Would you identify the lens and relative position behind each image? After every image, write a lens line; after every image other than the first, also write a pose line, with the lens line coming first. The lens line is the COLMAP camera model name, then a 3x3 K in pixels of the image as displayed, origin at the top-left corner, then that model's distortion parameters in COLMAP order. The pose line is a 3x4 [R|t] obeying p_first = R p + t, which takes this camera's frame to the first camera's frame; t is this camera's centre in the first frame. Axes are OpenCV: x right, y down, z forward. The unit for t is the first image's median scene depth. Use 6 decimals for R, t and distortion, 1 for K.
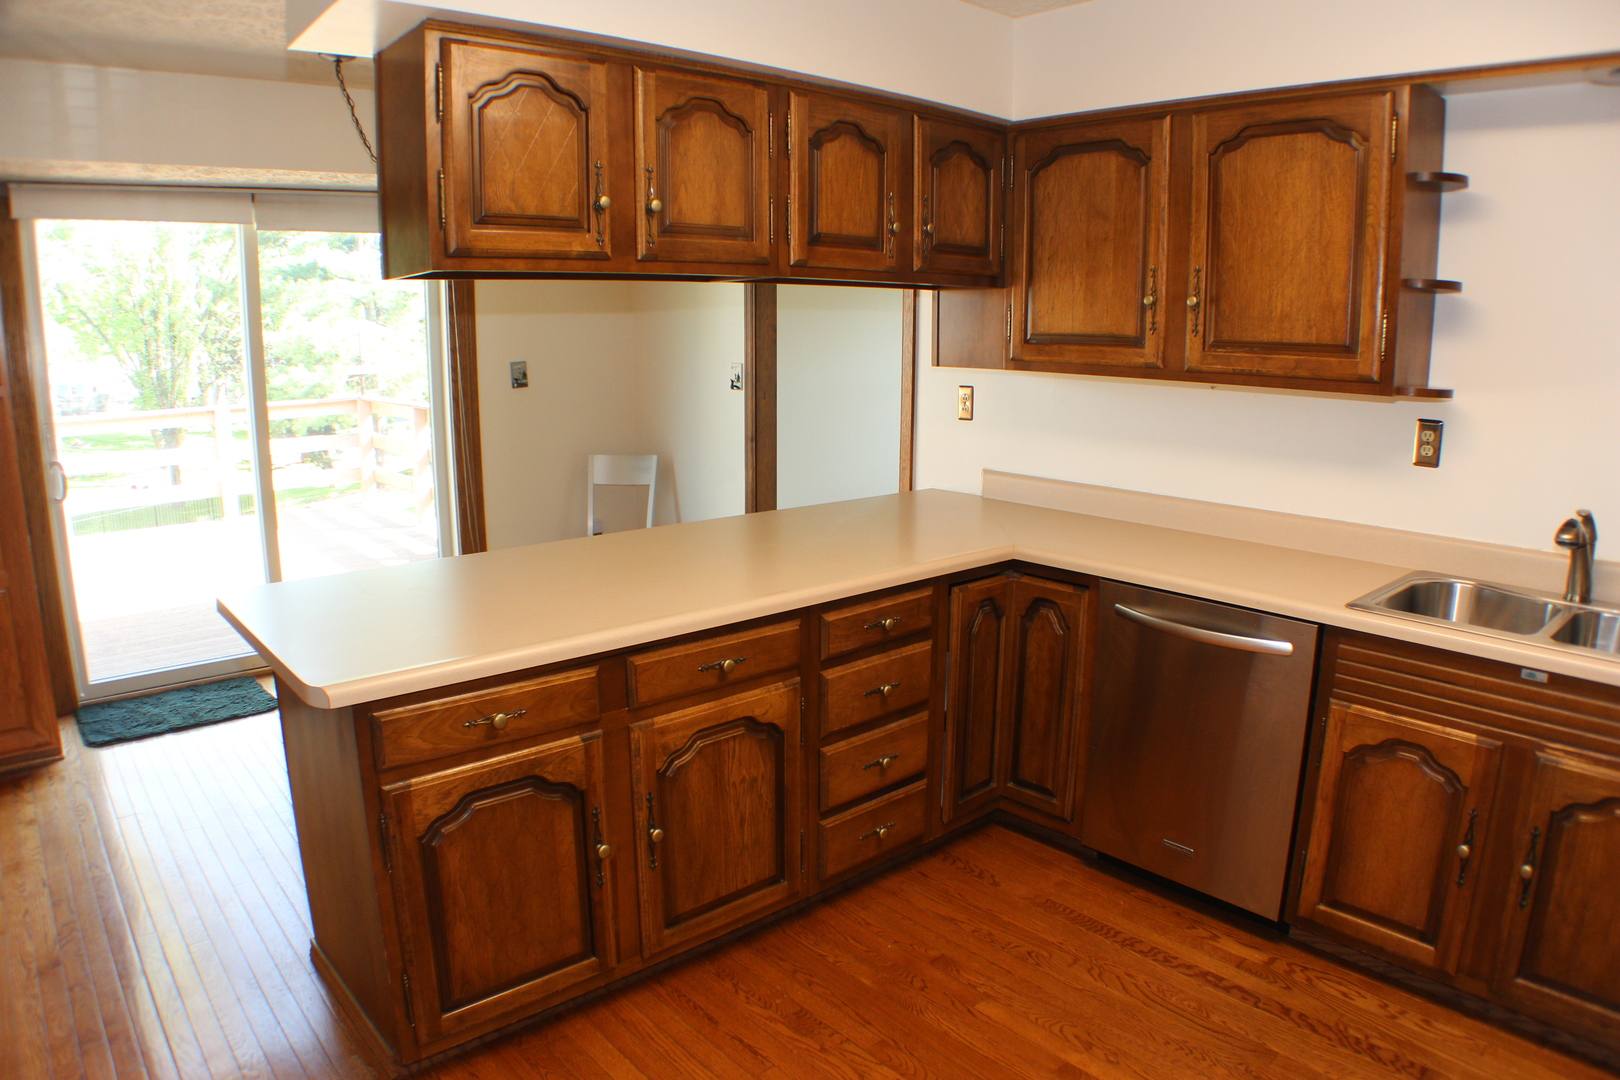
lens RADIAL K [[1057.4, 0, 807.9], [0, 1057.4, 563.2], [0, 0, 1]] dist [-0.214579, 0.080334]
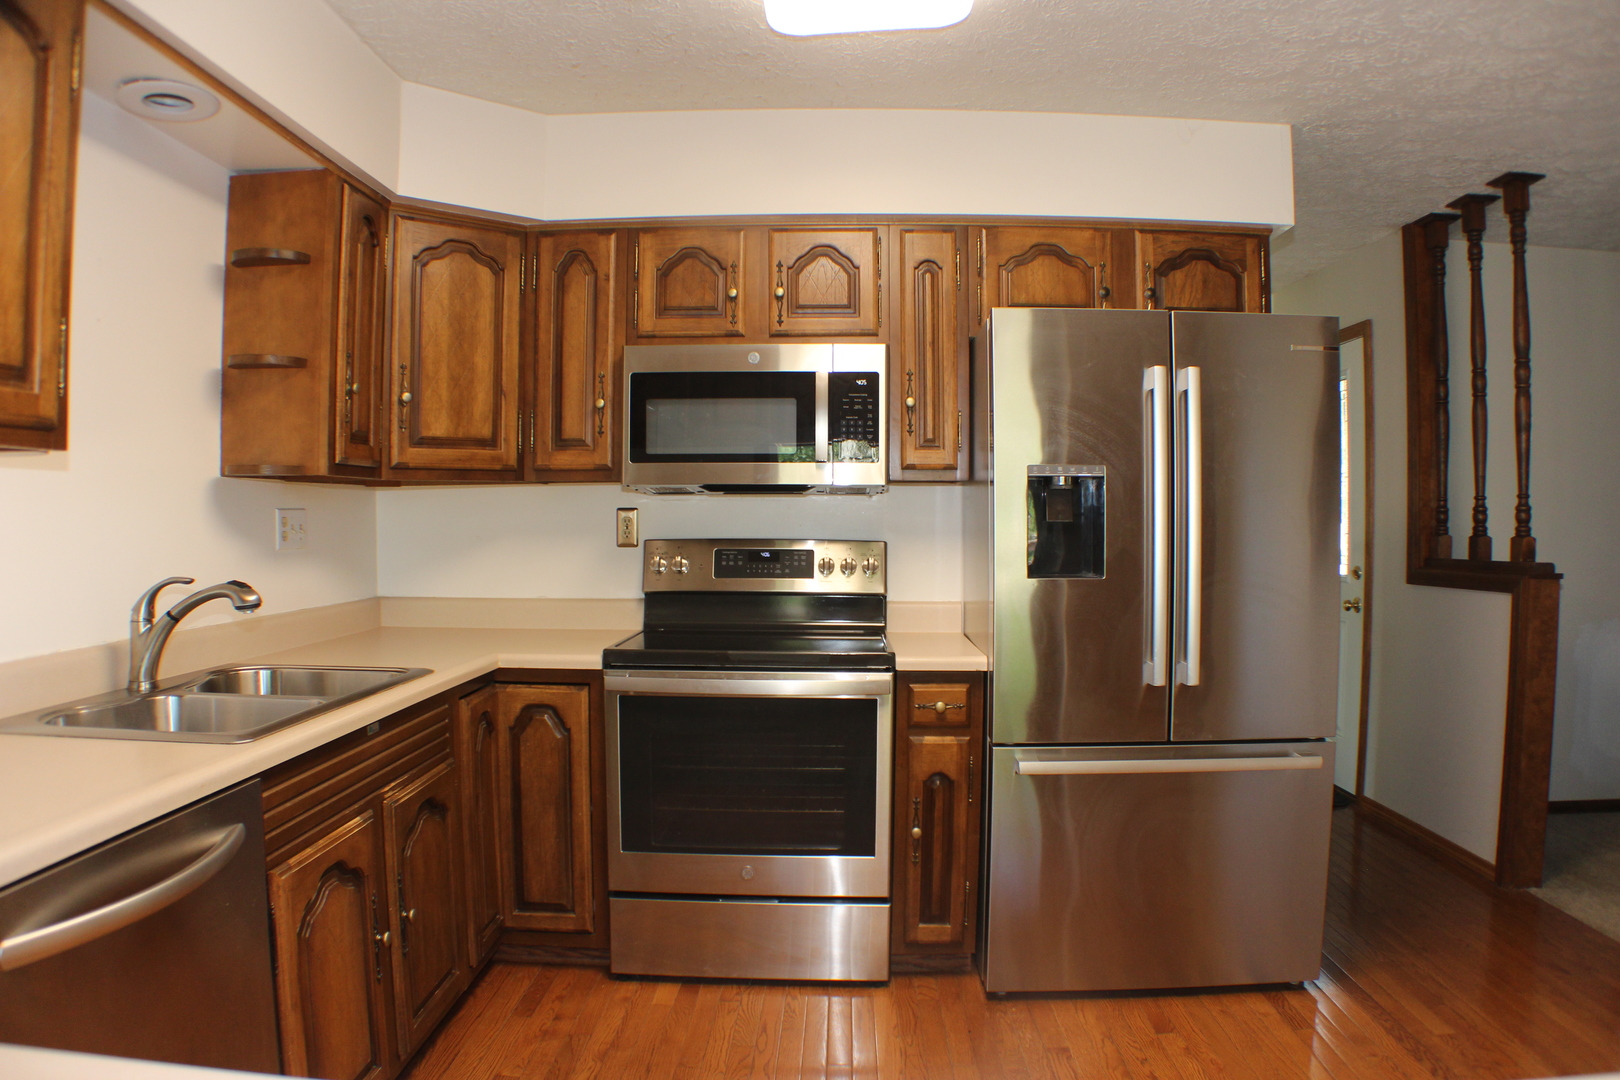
lens RADIAL K [[1057.4, 0, 807.9], [0, 1057.4, 563.2], [0, 0, 1]] dist [-0.214579, 0.080334]
pose [[-0.735278, -0.032920, 0.676966, -0.201165], [0.142335, 0.969046, 0.201719, -0.151368], [-0.662651, 0.244676, -0.707833, 1.120328]]
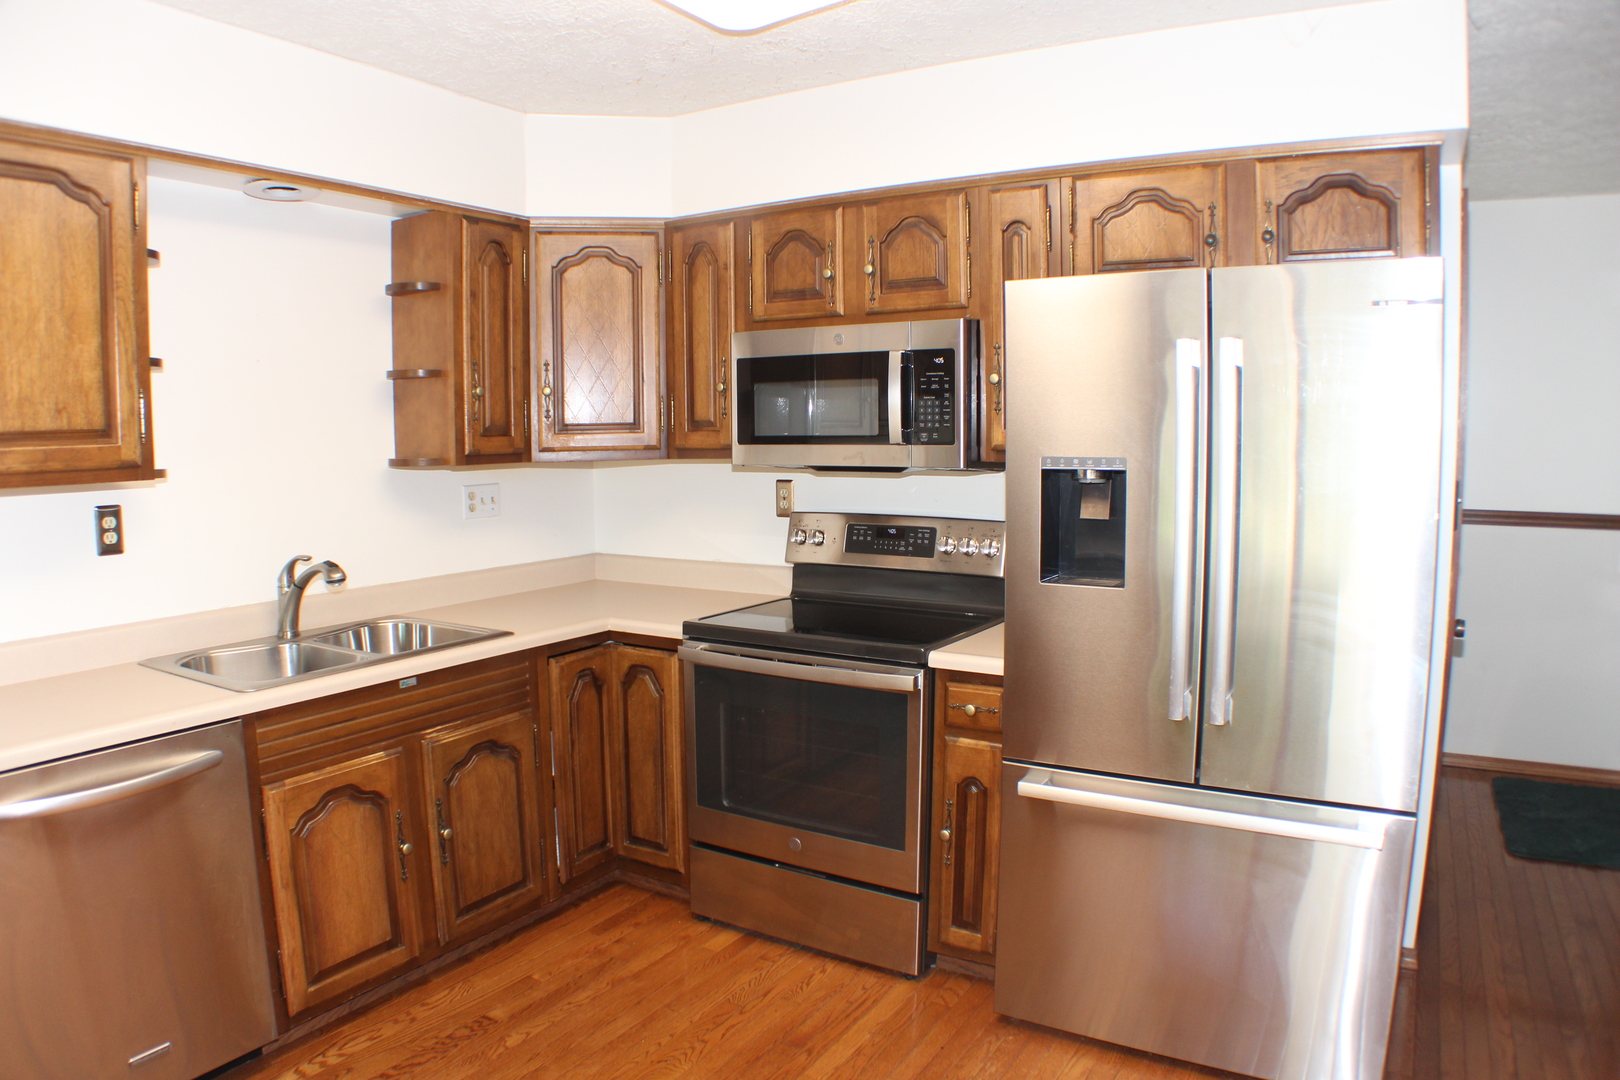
lens RADIAL K [[1057.4, 0, 807.9], [0, 1057.4, 563.2], [0, 0, 1]] dist [-0.214579, 0.080334]
pose [[-0.301100, -0.116875, 0.946403, -0.485152], [0.211536, 0.959548, 0.185798, -0.130213], [-0.929834, 0.256142, -0.264196, 0.667631]]
